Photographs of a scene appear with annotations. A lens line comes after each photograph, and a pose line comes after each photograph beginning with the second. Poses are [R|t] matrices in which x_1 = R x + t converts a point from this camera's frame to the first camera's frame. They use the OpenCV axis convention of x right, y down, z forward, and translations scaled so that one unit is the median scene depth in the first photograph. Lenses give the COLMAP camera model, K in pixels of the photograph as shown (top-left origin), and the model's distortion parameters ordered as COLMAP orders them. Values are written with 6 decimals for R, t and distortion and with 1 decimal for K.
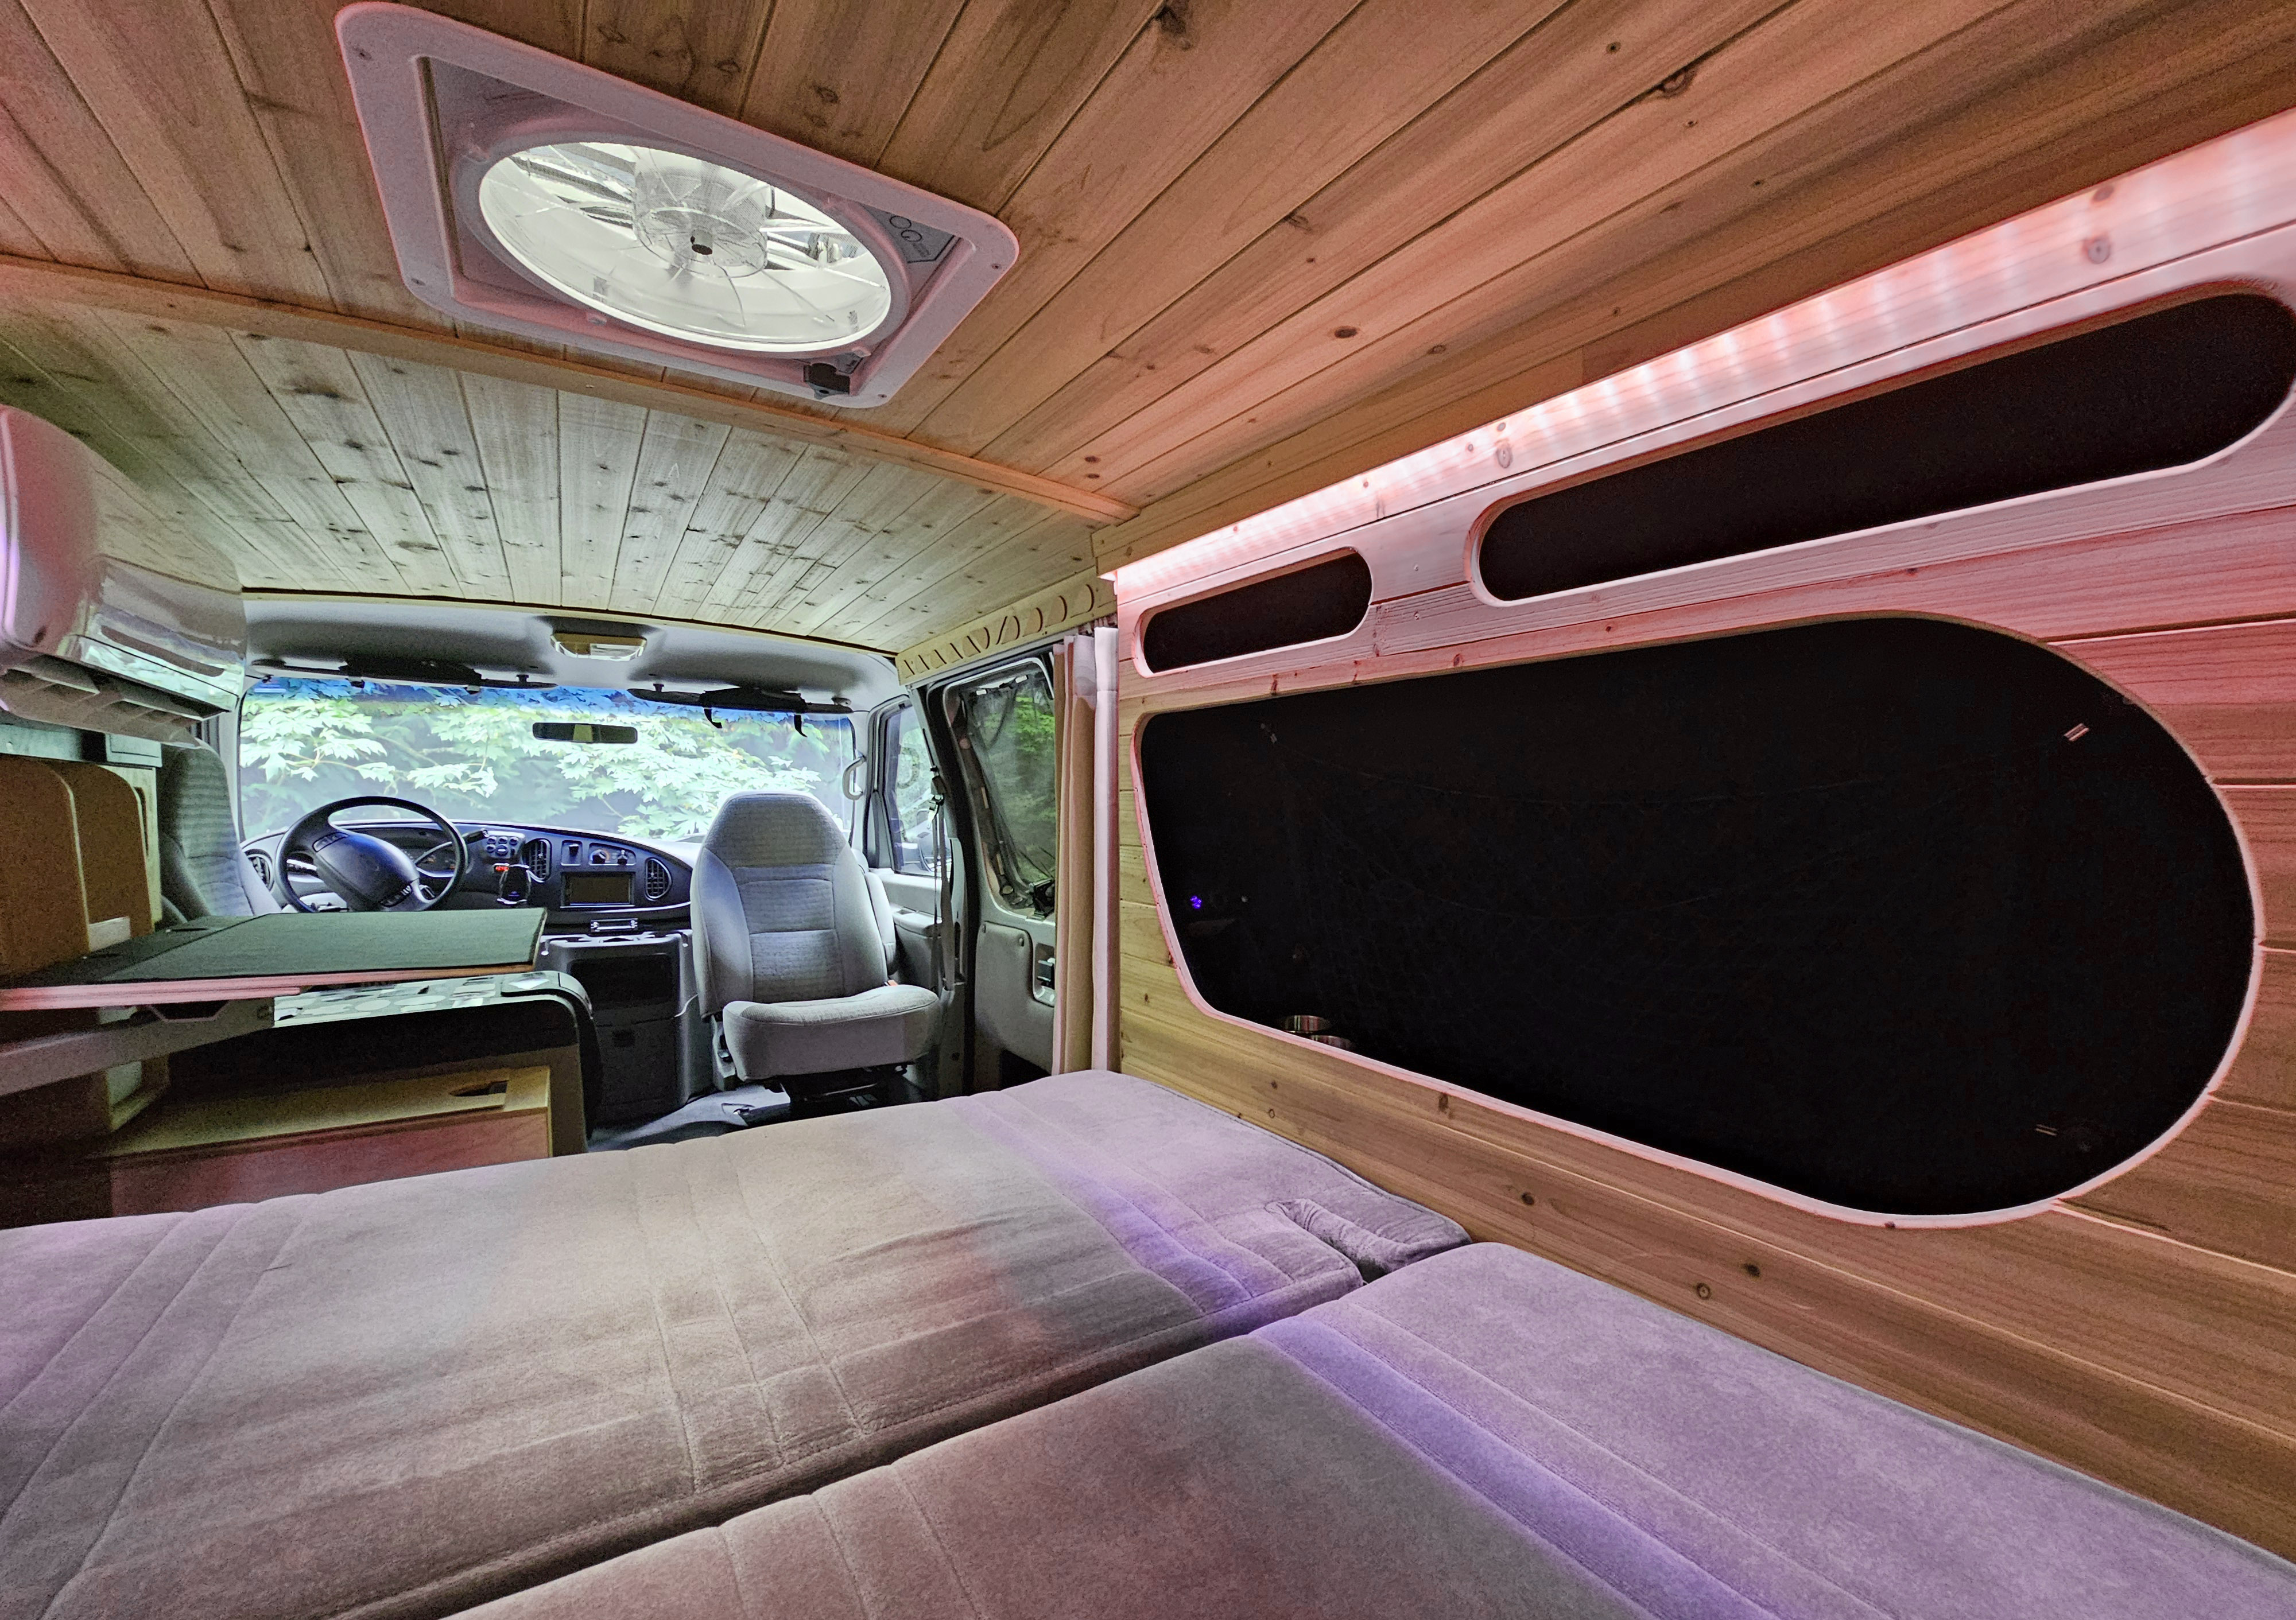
lens RADIAL K [[918.6, 0, 1148.0], [0, 918.6, 810.0], [0, 0, 1]] dist [0.001275, 0.000072]
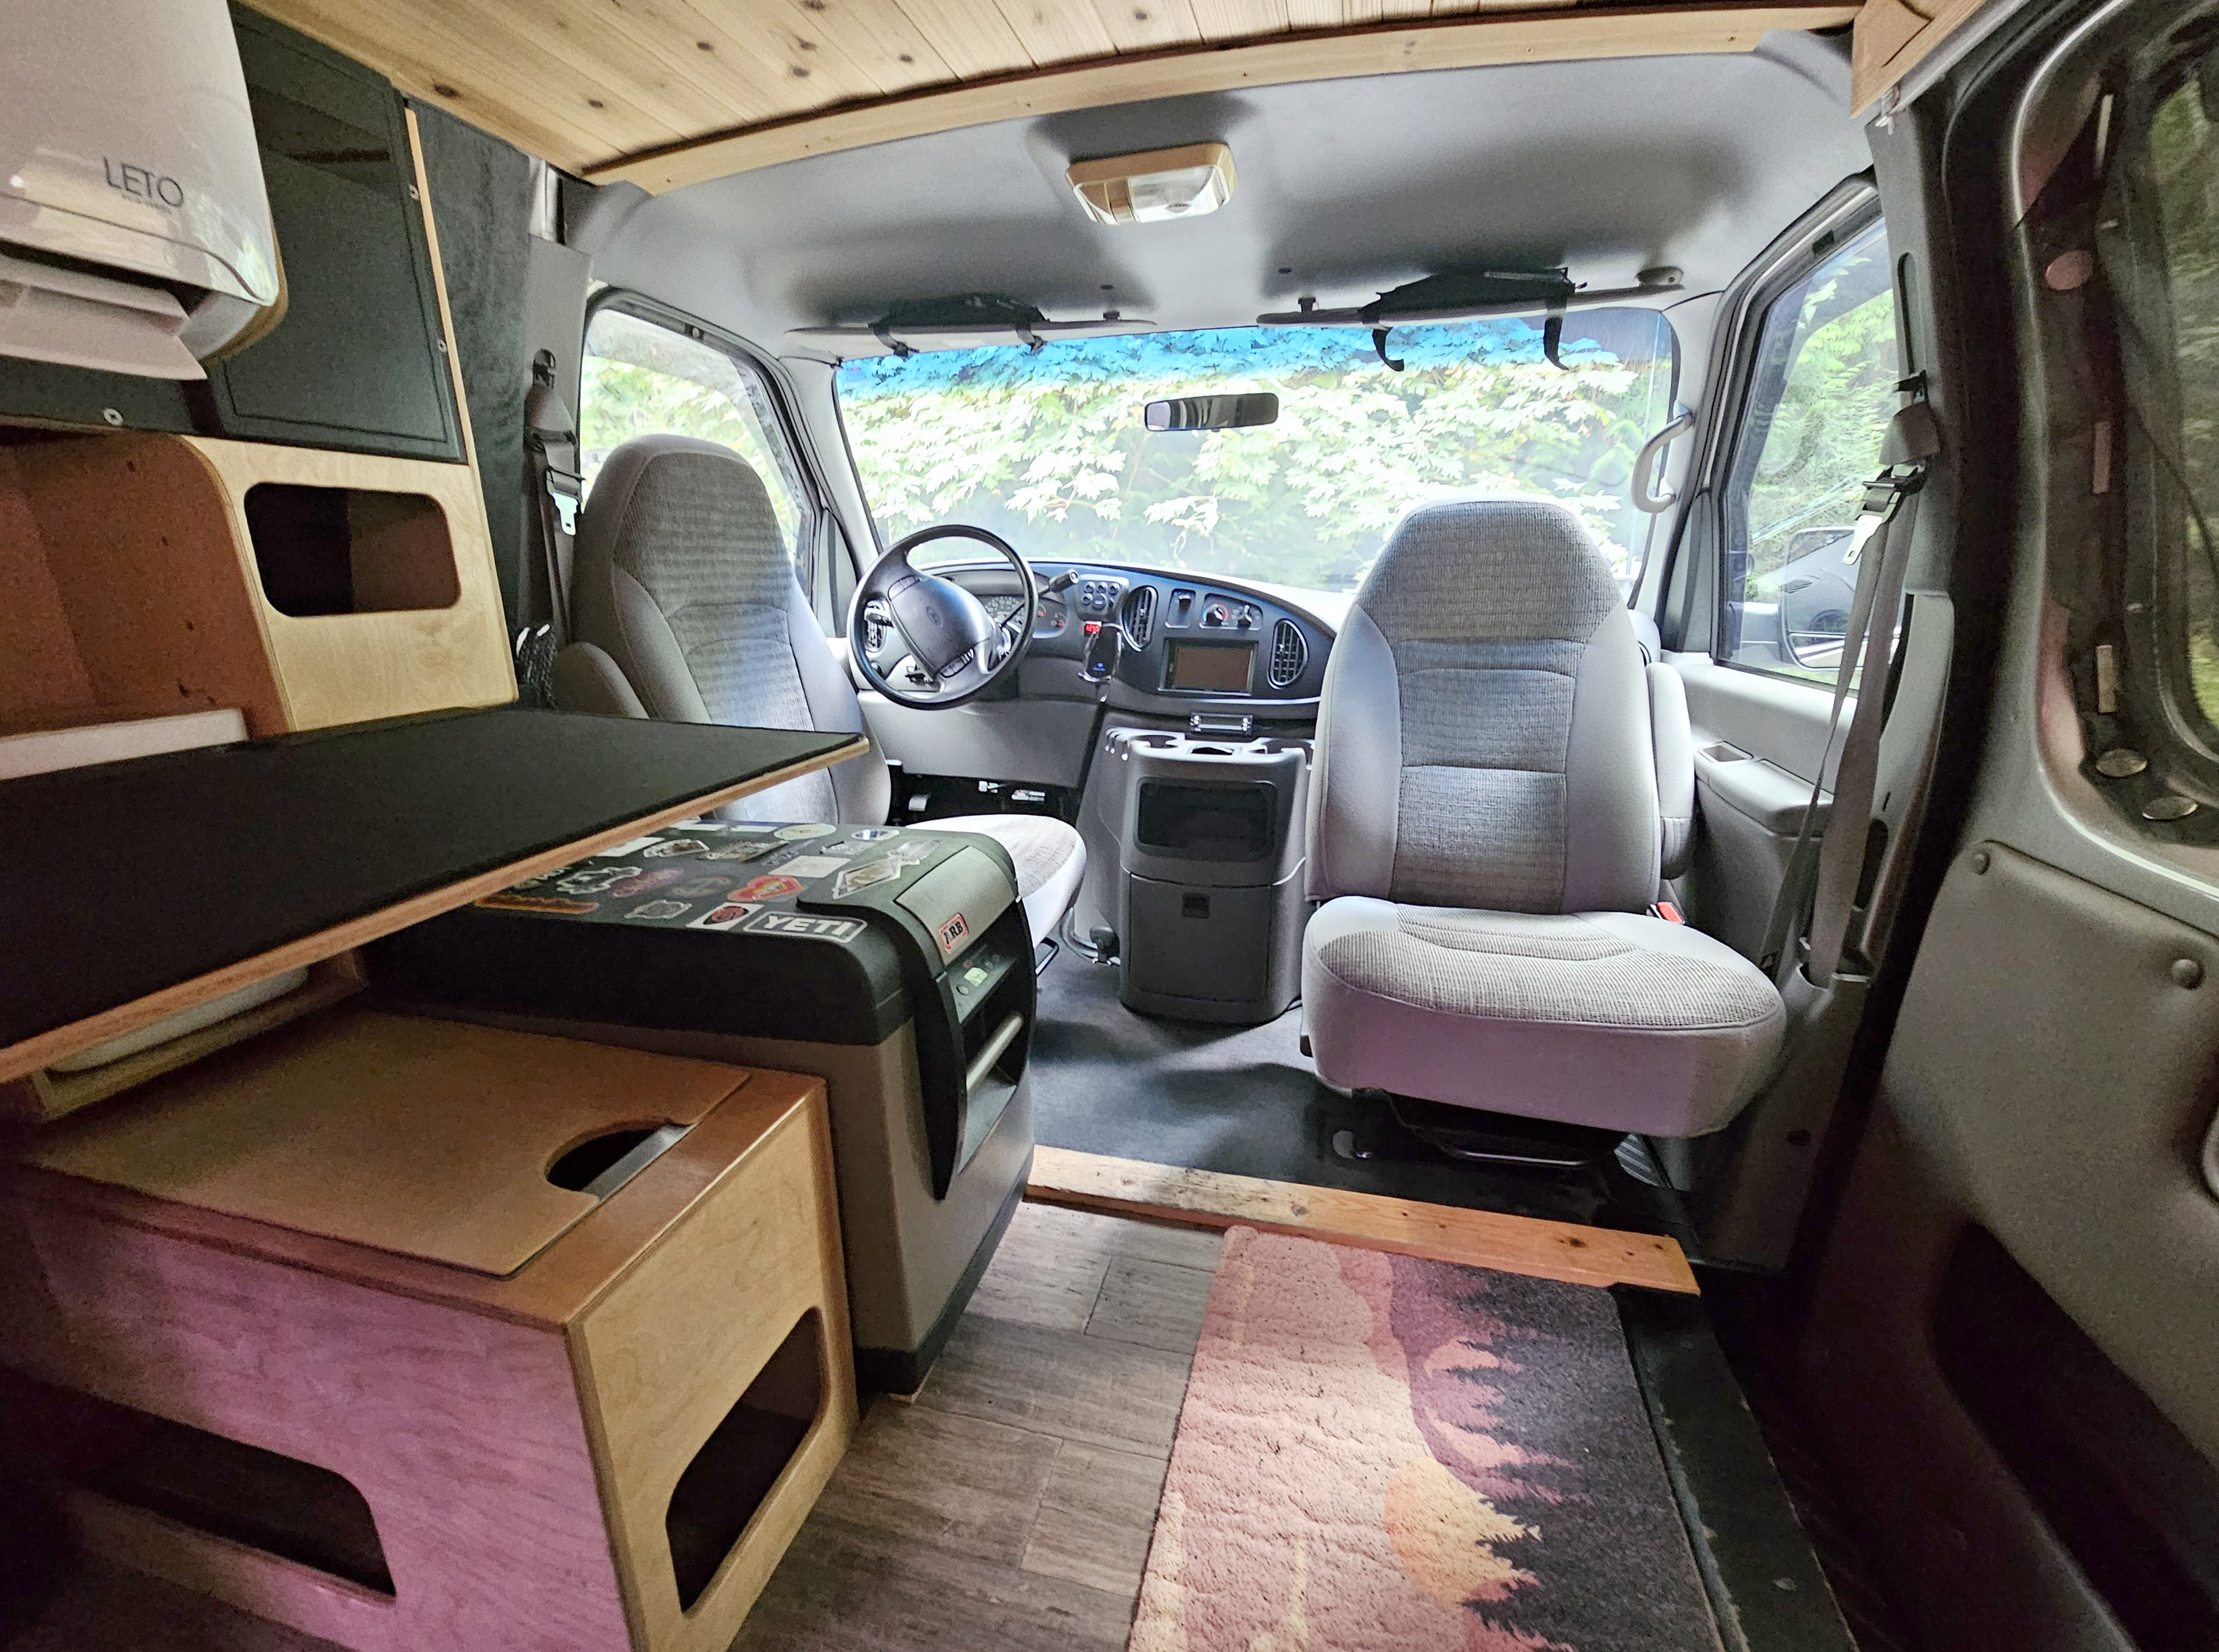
lens RADIAL K [[915.6, 0, 1109.8], [0, 915.6, 880.0], [0, 0, 1]] dist [0.004440, 0.000093]
pose [[0.675541, 0.232441, -0.699726, -0.143993], [0.012093, 0.945388, 0.325722, 0.015855], [0.737223, -0.228500, 0.635838, 0.488413]]
